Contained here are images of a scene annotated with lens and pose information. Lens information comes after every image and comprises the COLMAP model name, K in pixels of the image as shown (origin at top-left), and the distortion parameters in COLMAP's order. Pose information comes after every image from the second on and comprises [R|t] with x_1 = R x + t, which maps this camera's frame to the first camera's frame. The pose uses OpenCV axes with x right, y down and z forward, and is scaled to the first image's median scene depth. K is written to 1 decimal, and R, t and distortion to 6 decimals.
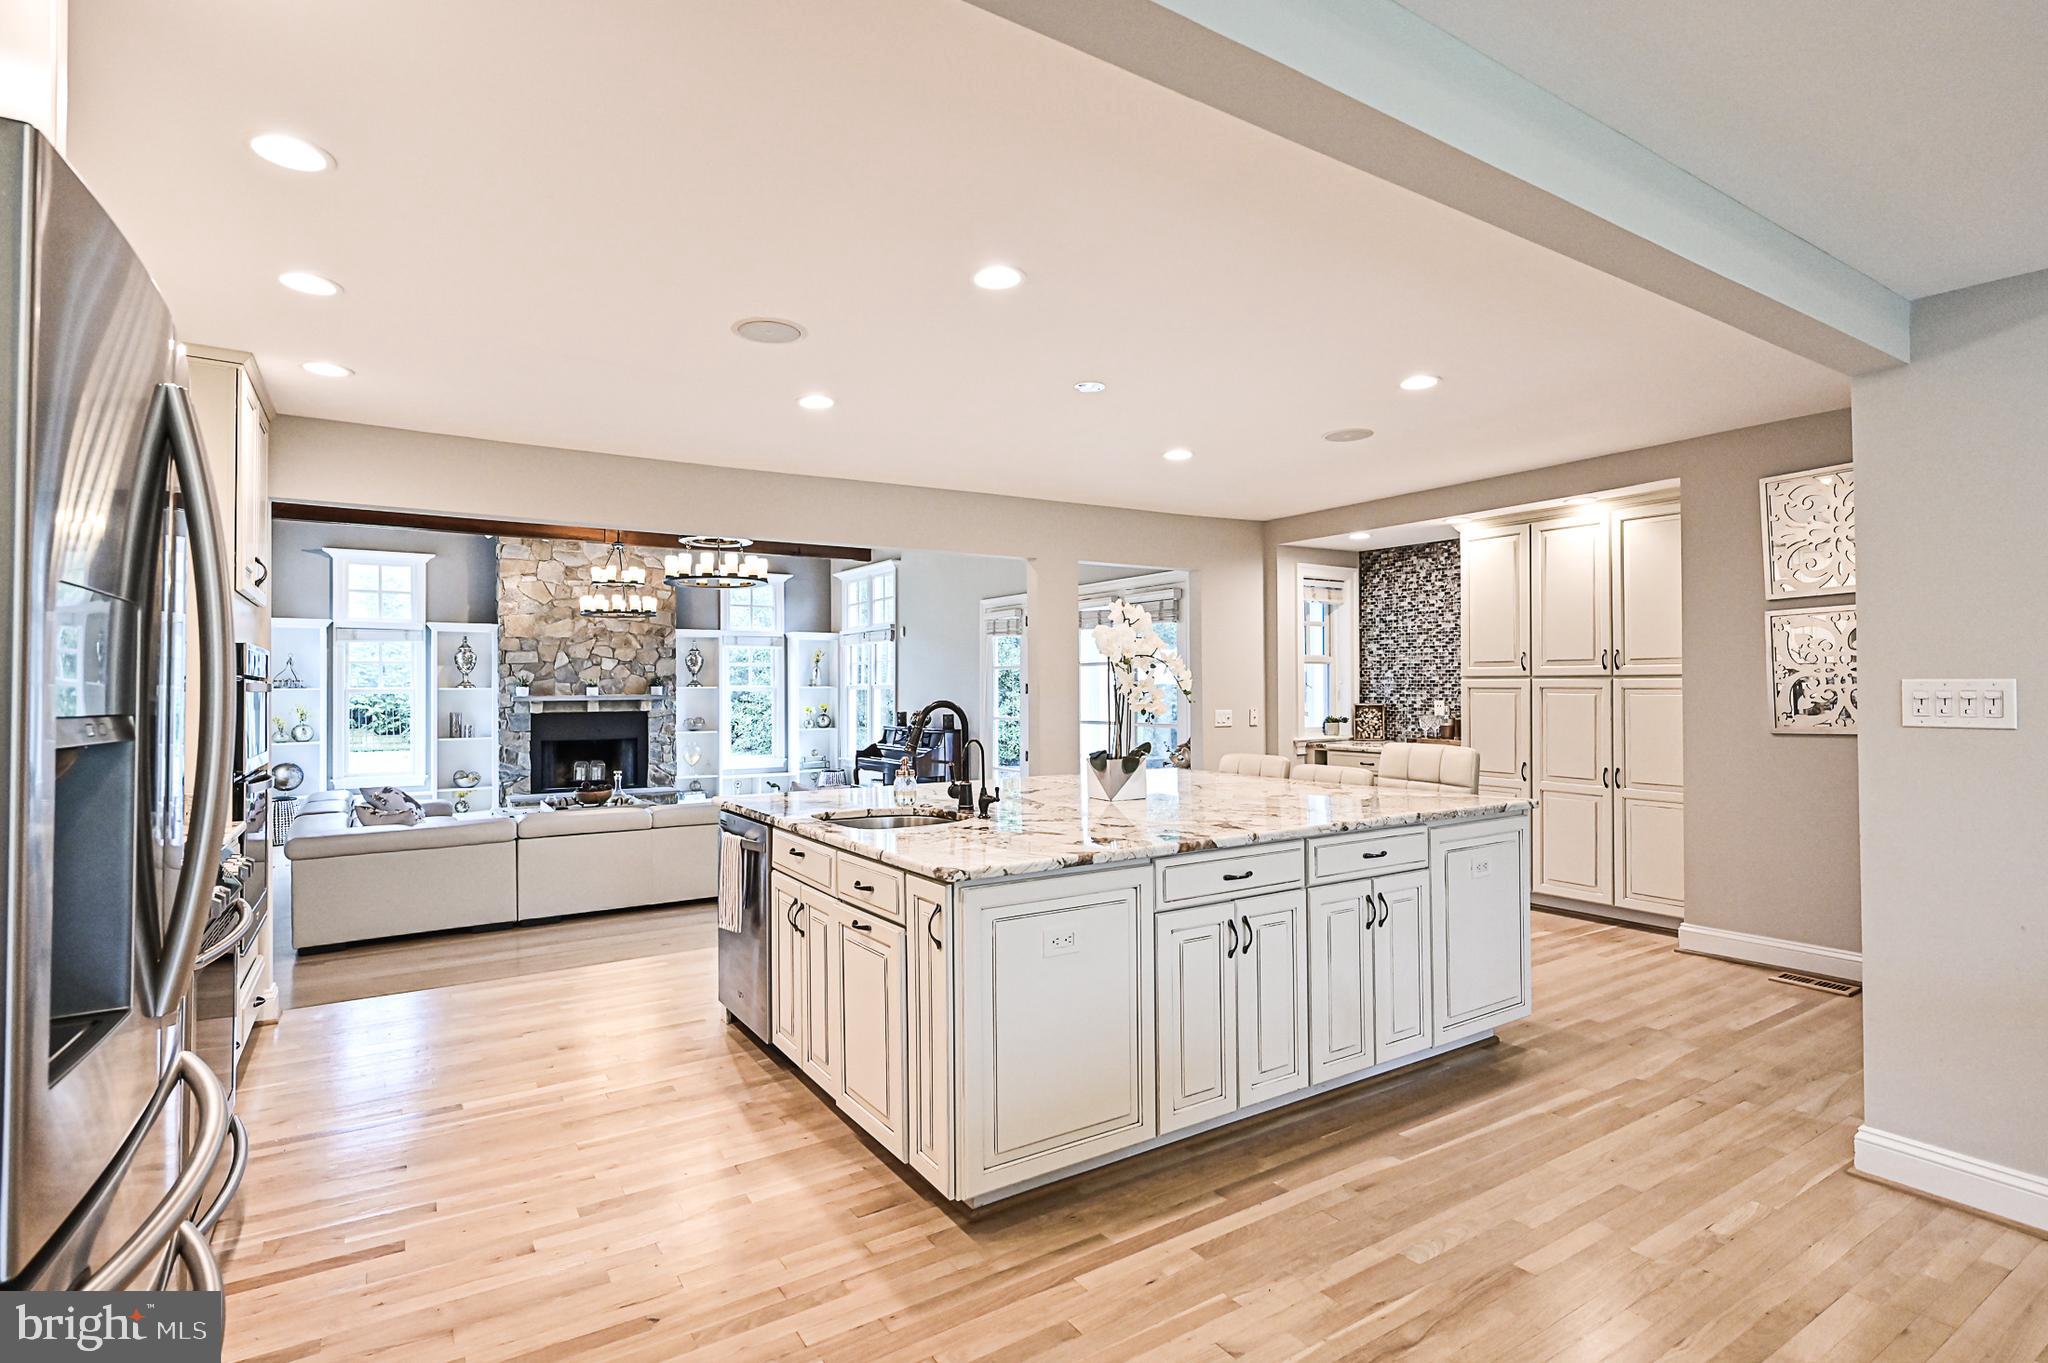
lens RADIAL K [[969.7, 0, 1010.5], [0, 969.7, 671.6], [0, 0, 1]] dist [-0.000396, -0.000257]
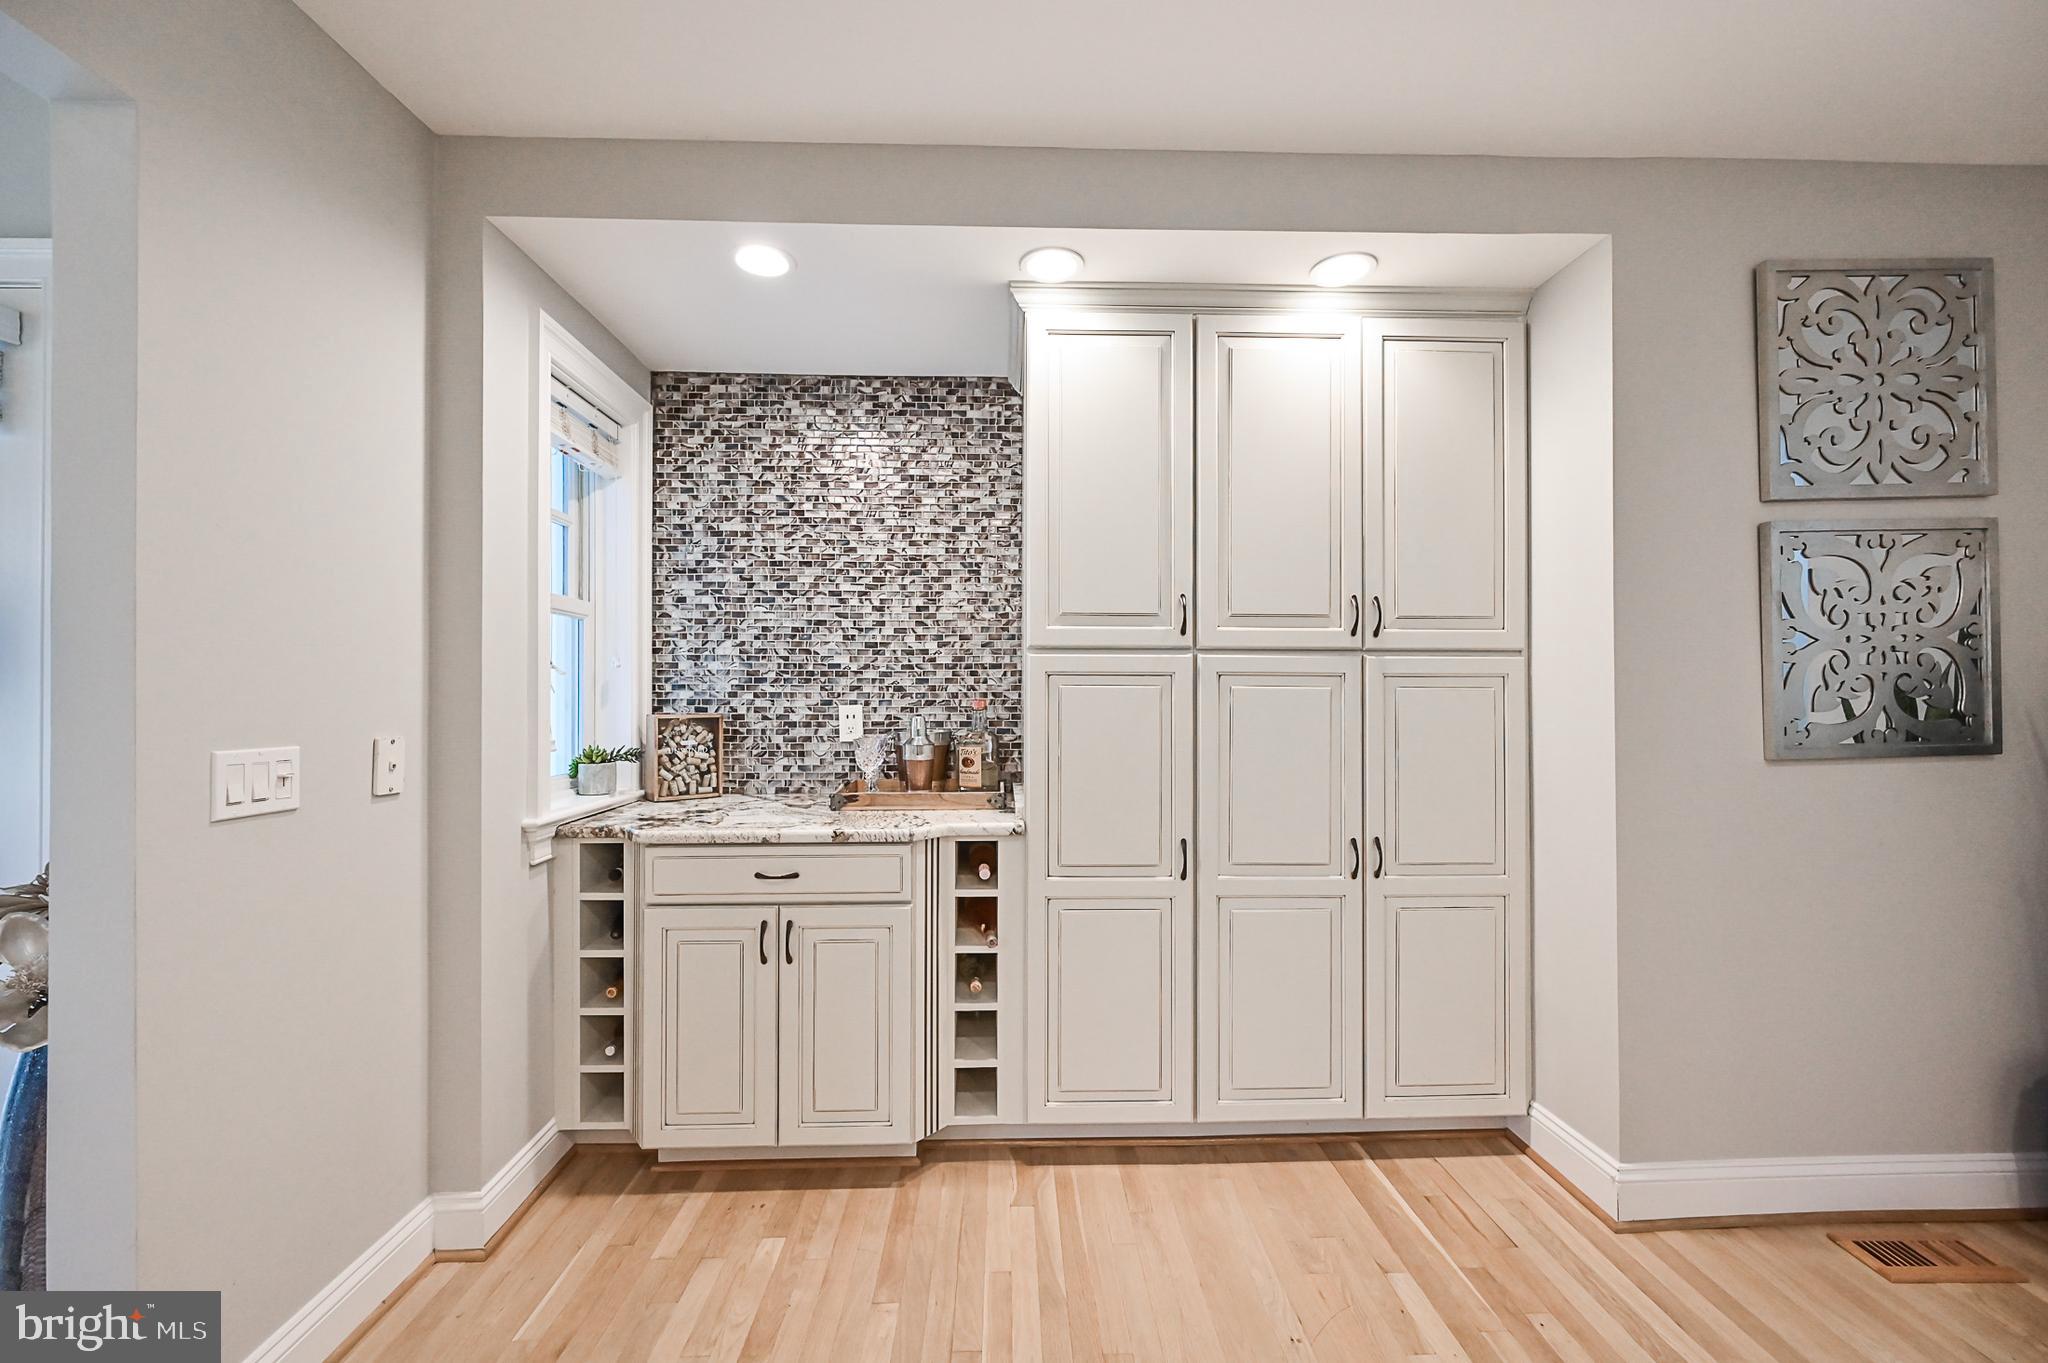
lens RADIAL K [[812.0, 0, 1032.2], [0, 812.0, 688.7], [0, 0, 1]] dist [-0.002833, 0.000704]
pose [[0.496539, 0.010246, 0.867954, 0.133754], [-0.015200, 0.999880, -0.003108, 0.020870], [-0.867881, -0.011650, 0.496635, 0.703660]]
